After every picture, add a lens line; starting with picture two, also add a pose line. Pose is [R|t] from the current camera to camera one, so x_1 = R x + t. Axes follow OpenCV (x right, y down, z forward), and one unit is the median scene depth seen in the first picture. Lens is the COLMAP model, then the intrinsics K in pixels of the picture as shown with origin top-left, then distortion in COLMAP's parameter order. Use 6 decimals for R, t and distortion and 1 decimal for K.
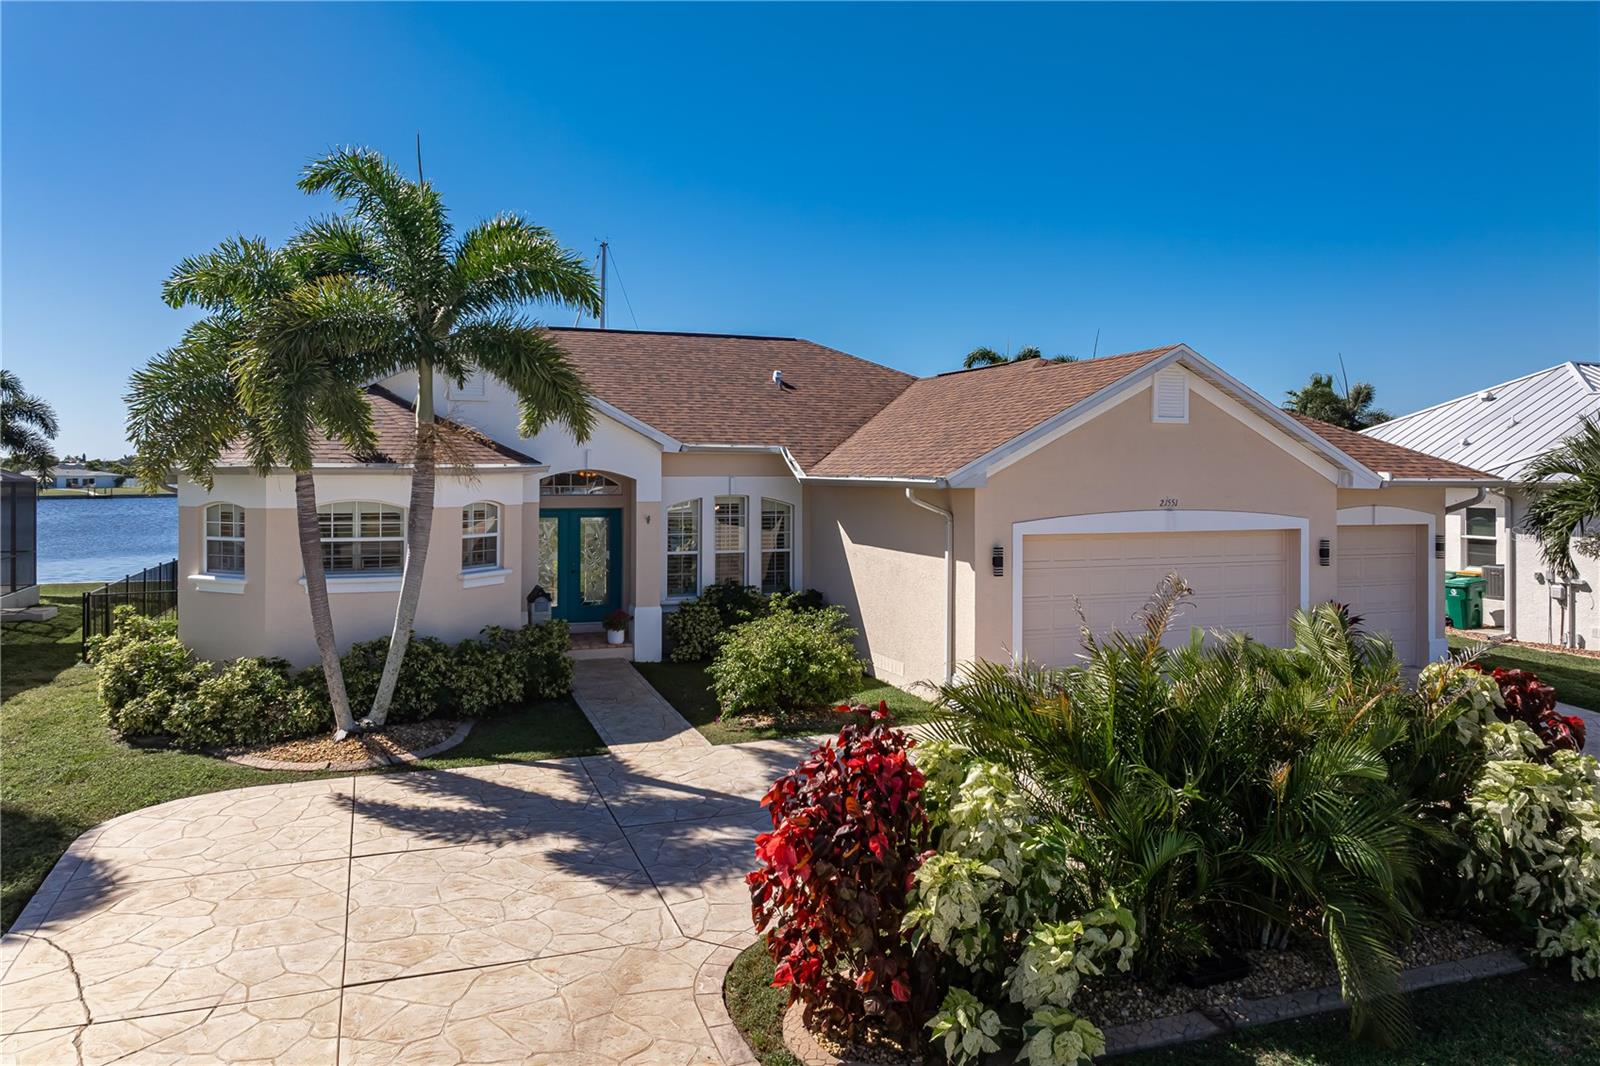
lens RADIAL K [[1097.8, 0, 799.2], [0, 1097.8, 430.3], [0, 0, 1]] dist [-0.017895, -0.001058]
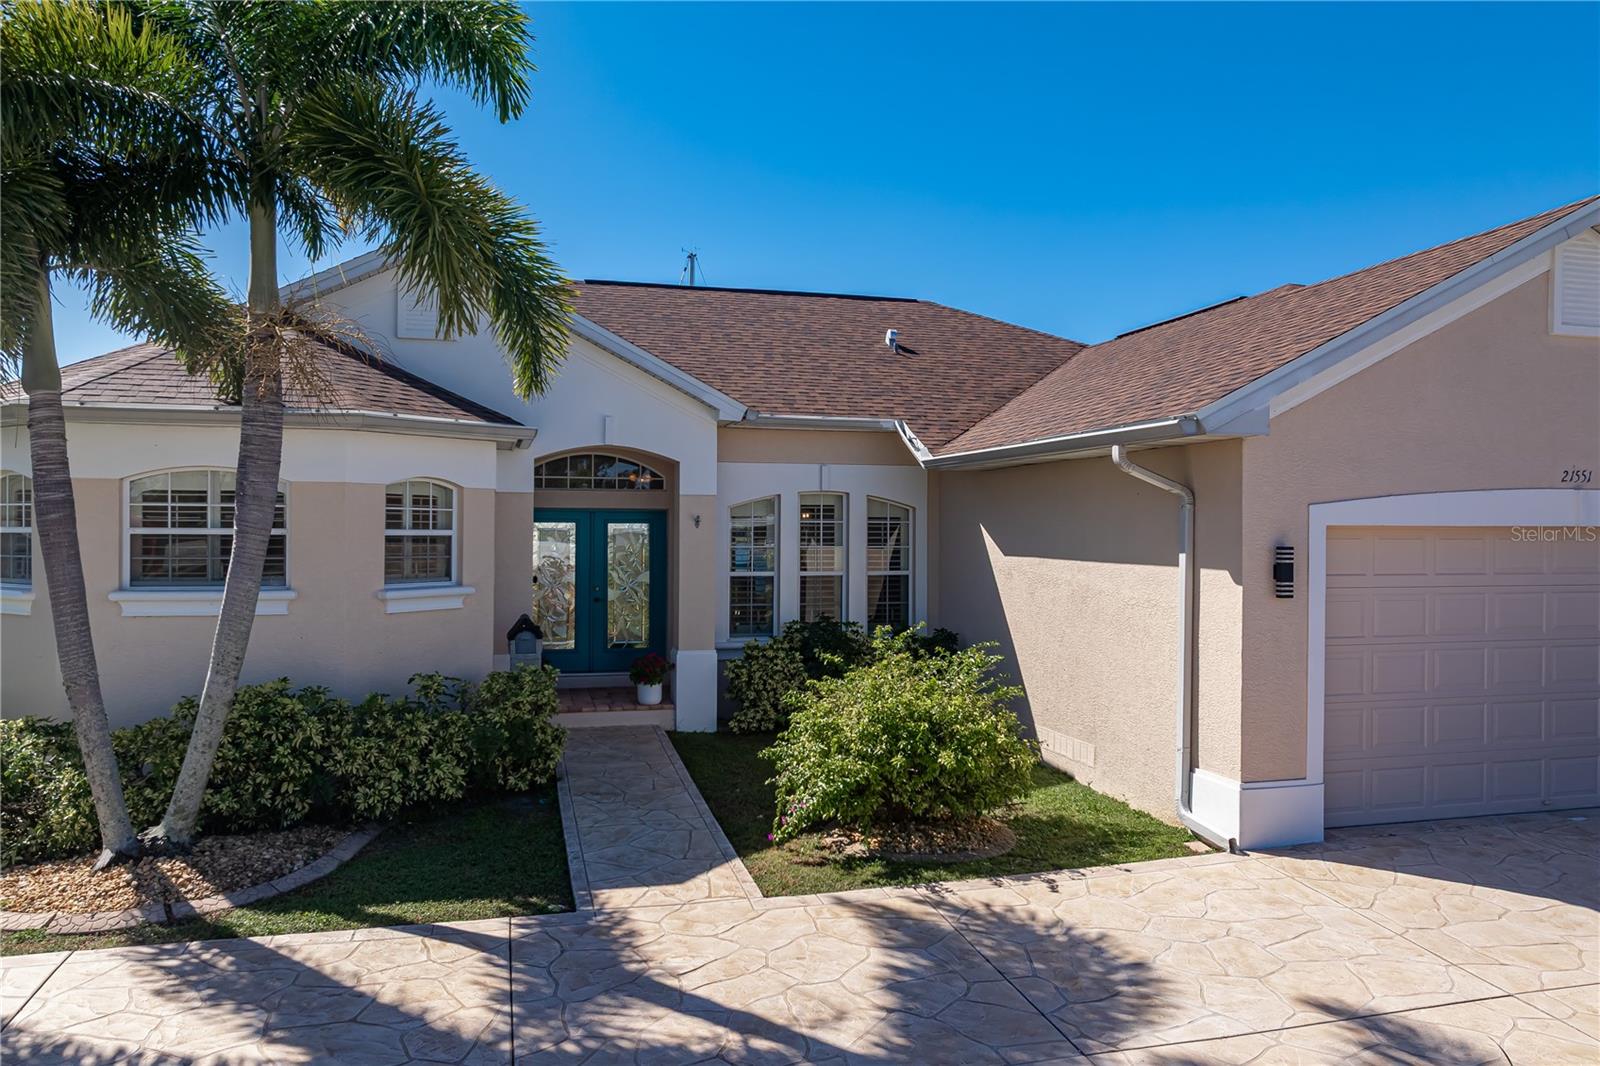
lens RADIAL K [[1122.0, 0, 800.0], [0, 1122.0, 533.0], [0, 0, 1]] dist [-0.018455, -0.003233]
pose [[0.994395, 0.003067, -0.105685, -0.002468], [0.001480, 0.999077, 0.042925, 0.067615], [0.105719, -0.042841, 0.993473, 0.370062]]
